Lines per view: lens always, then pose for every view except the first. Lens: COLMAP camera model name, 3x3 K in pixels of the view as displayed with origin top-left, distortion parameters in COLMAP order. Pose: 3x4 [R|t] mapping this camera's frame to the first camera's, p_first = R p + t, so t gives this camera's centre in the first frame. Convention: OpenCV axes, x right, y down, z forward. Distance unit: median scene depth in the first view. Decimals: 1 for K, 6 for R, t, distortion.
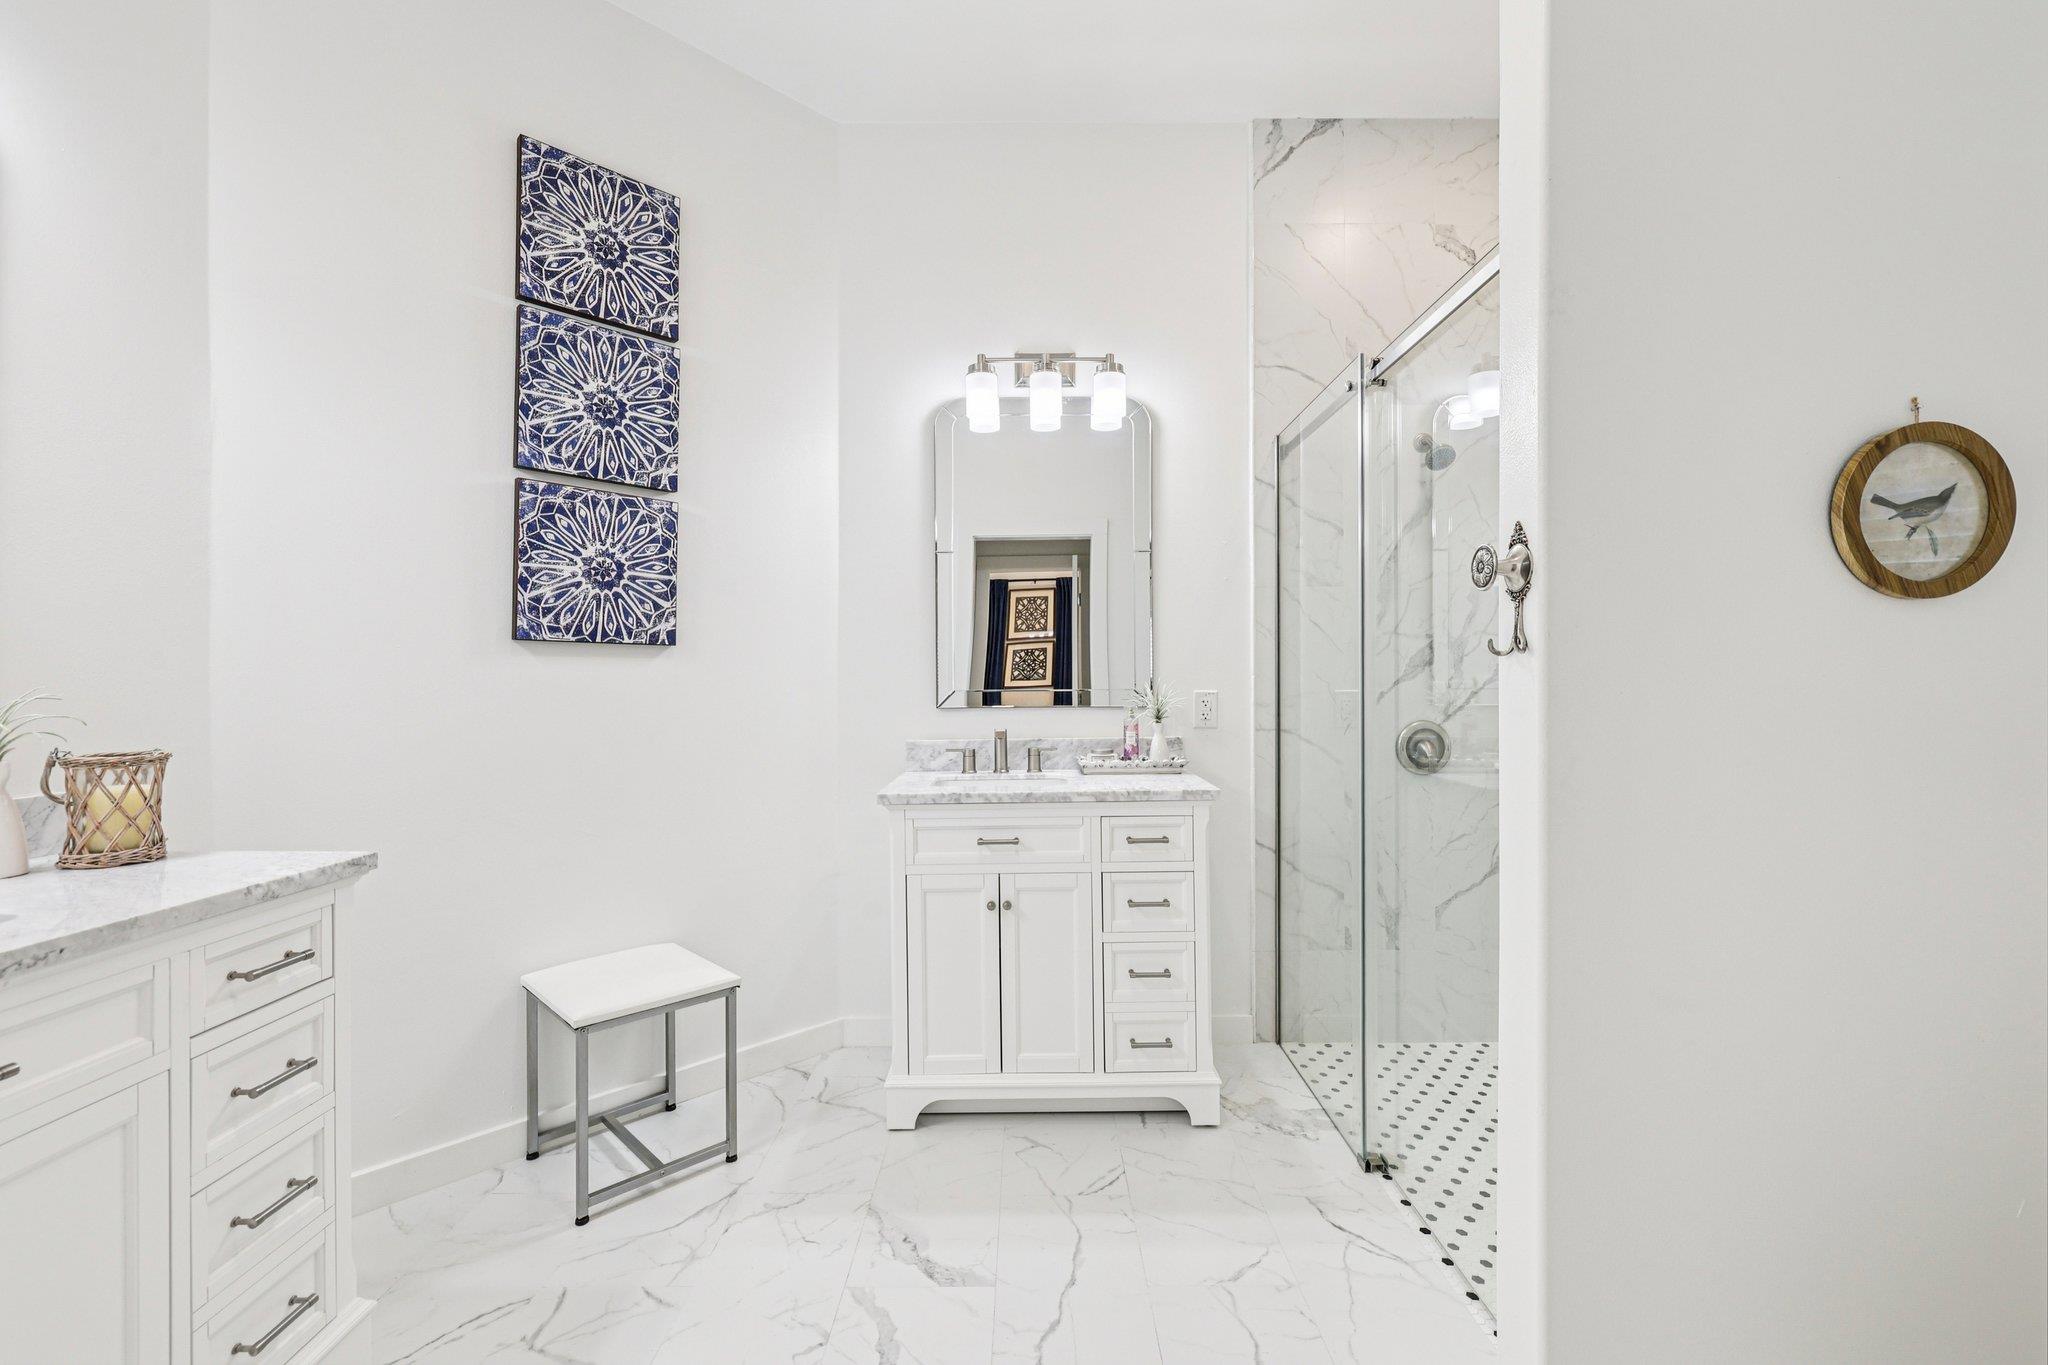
lens RADIAL K [[863.0, 0, 1022.7], [0, 863.0, 682.8], [0, 0, 1]] dist [-0.002619, 0.000969]
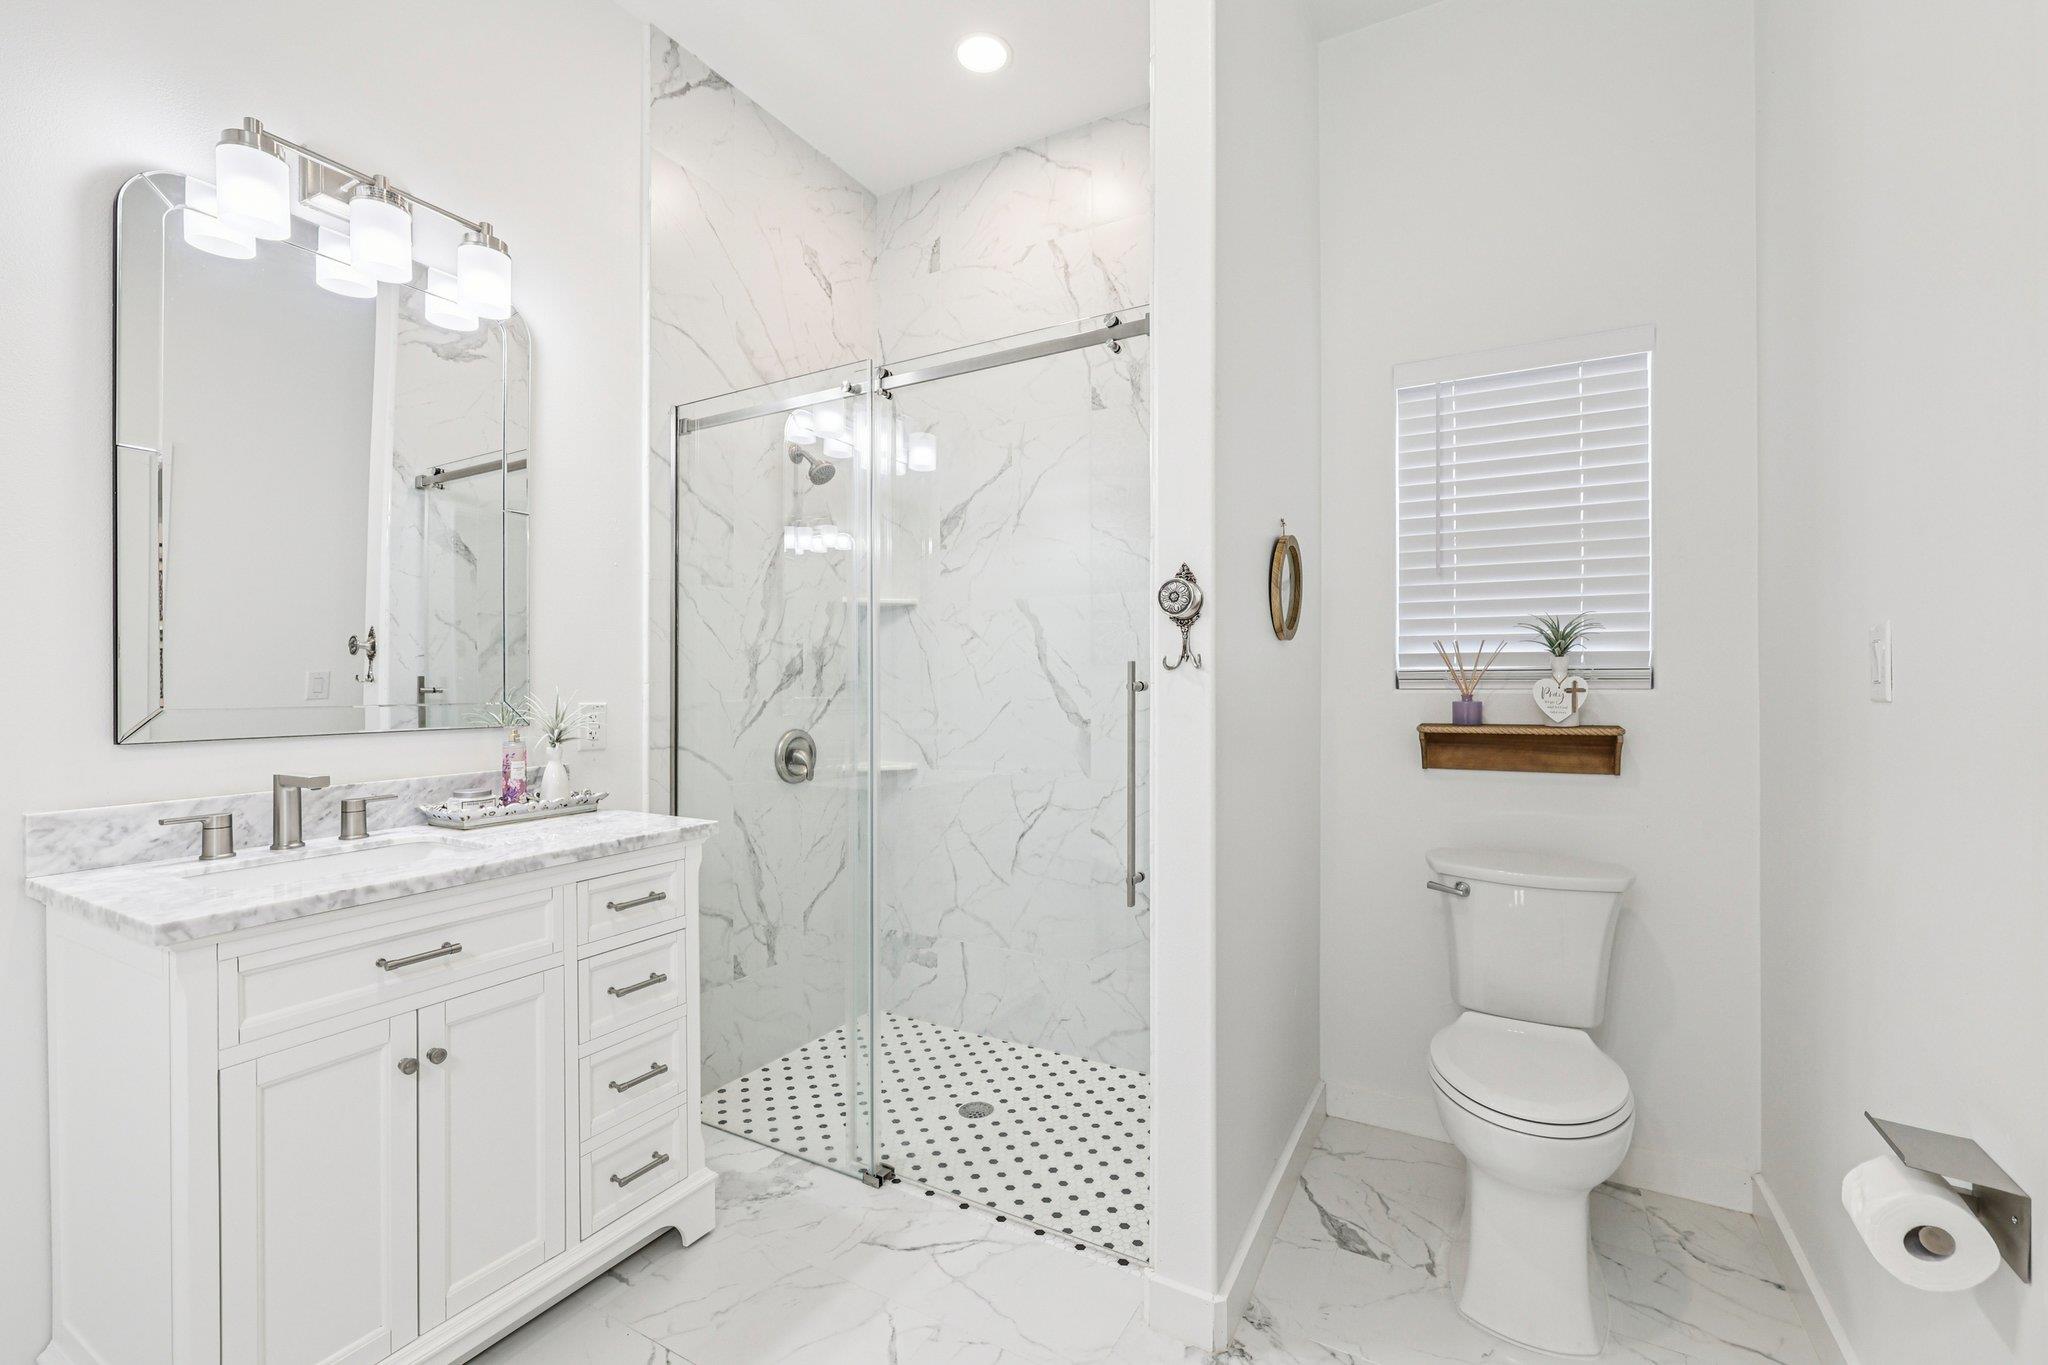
lens RADIAL K [[863.0, 0, 1069.8], [0, 863.0, 679.0], [0, 0, 1]] dist [-0.002619, 0.000969]
pose [[0.481905, 0.007724, 0.876189, -0.336315], [0.002785, 0.999943, -0.010347, -0.003810], [-0.876219, 0.007426, 0.481856, 0.300543]]
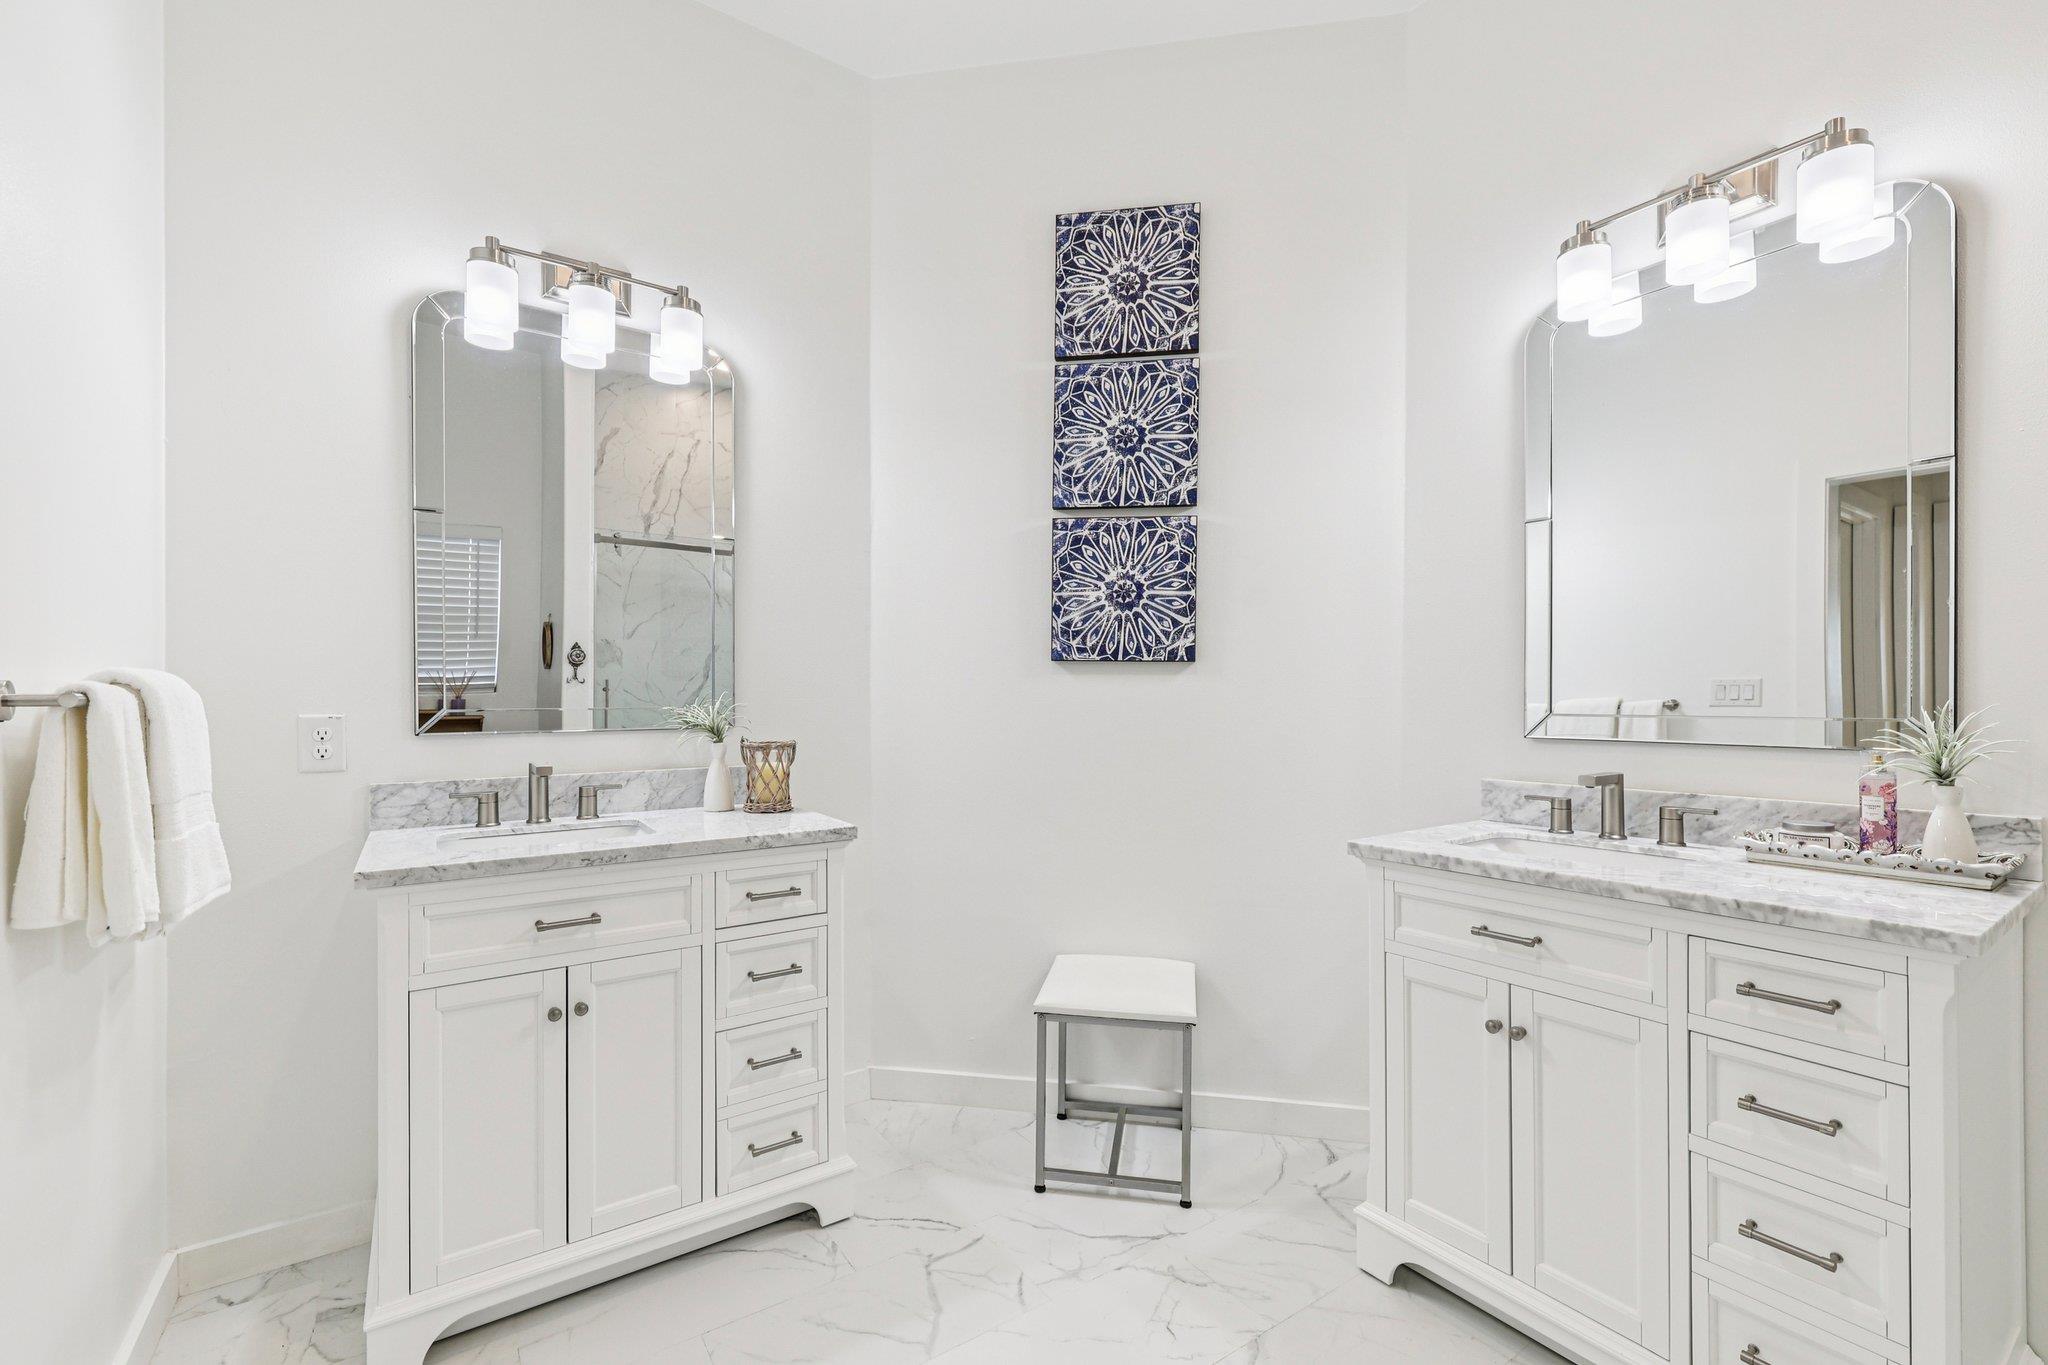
lens RADIAL K [[863.0, 0, 1048.3], [0, 863.0, 702.8], [0, 0, 1]] dist [-0.002619, 0.000969]
pose [[0.576285, 0.012470, -0.817154, 0.316281], [-0.008355, 0.999921, 0.009366, -0.004301], [0.817206, 0.001430, 0.576344, 0.307289]]
